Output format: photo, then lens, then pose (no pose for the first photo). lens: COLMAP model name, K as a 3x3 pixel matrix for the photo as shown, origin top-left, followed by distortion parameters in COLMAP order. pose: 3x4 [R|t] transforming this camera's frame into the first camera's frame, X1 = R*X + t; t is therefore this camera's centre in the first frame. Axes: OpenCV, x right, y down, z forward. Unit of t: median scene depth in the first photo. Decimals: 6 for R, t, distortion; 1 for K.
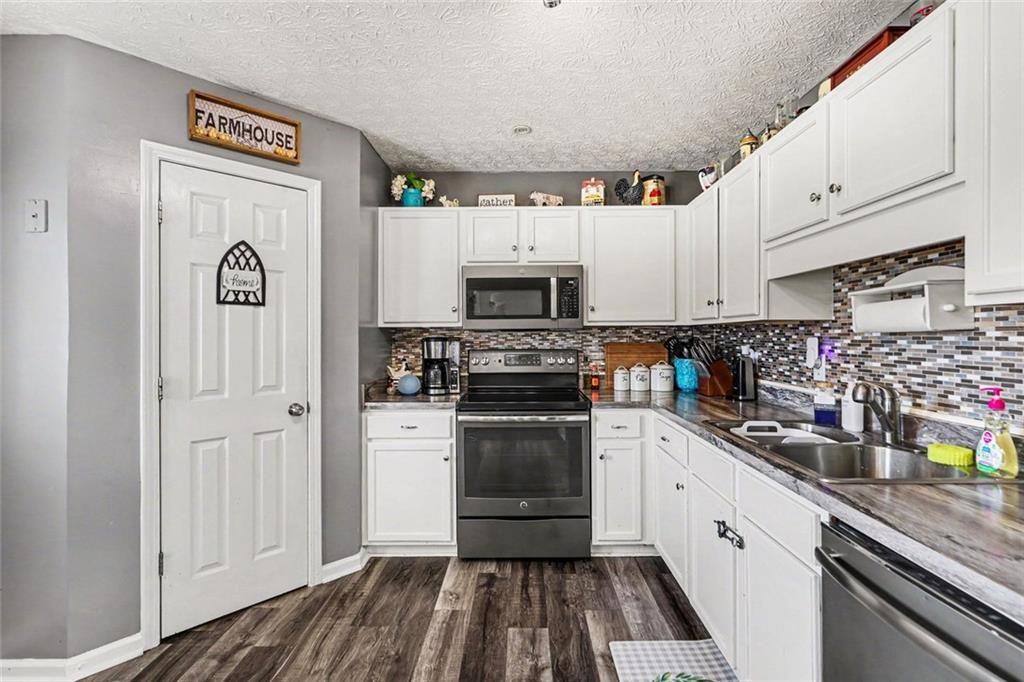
lens RADIAL K [[459.6, 0, 518.2], [0, 459.6, 336.0], [0, 0, 1]] dist [-0.002003, -0.000821]
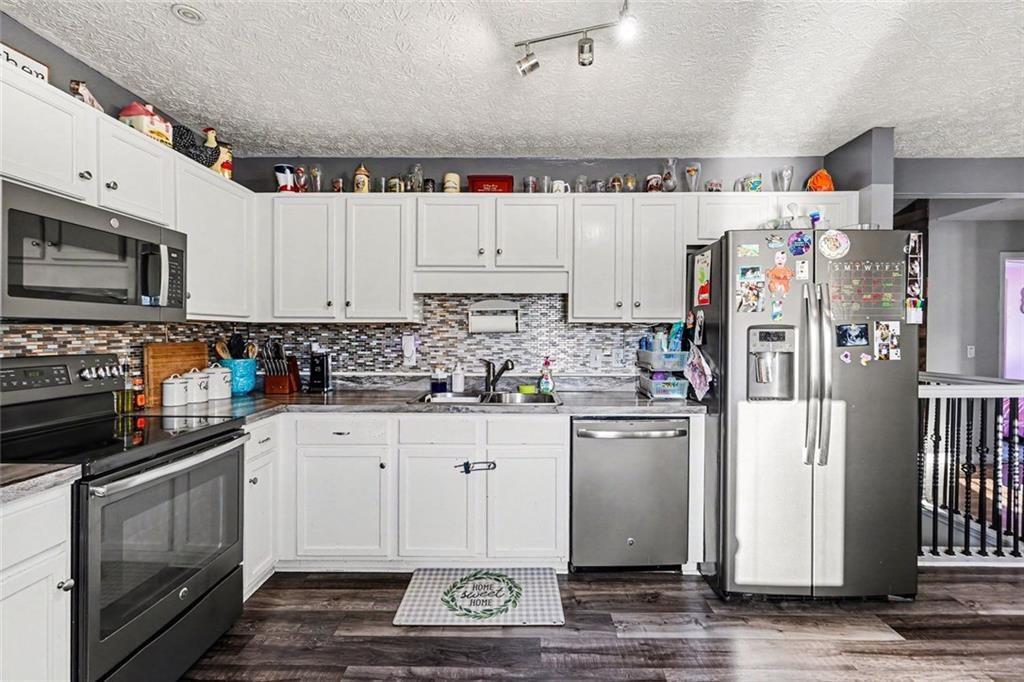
lens RADIAL K [[459.6, 0, 518.4], [0, 459.6, 339.6], [0, 0, 1]] dist [-0.002003, -0.000821]
pose [[0.006534, -0.007591, 0.999950, -0.677988], [-0.002501, 0.999968, 0.007607, 0.003590], [-0.999976, -0.002551, 0.006515, 0.563244]]
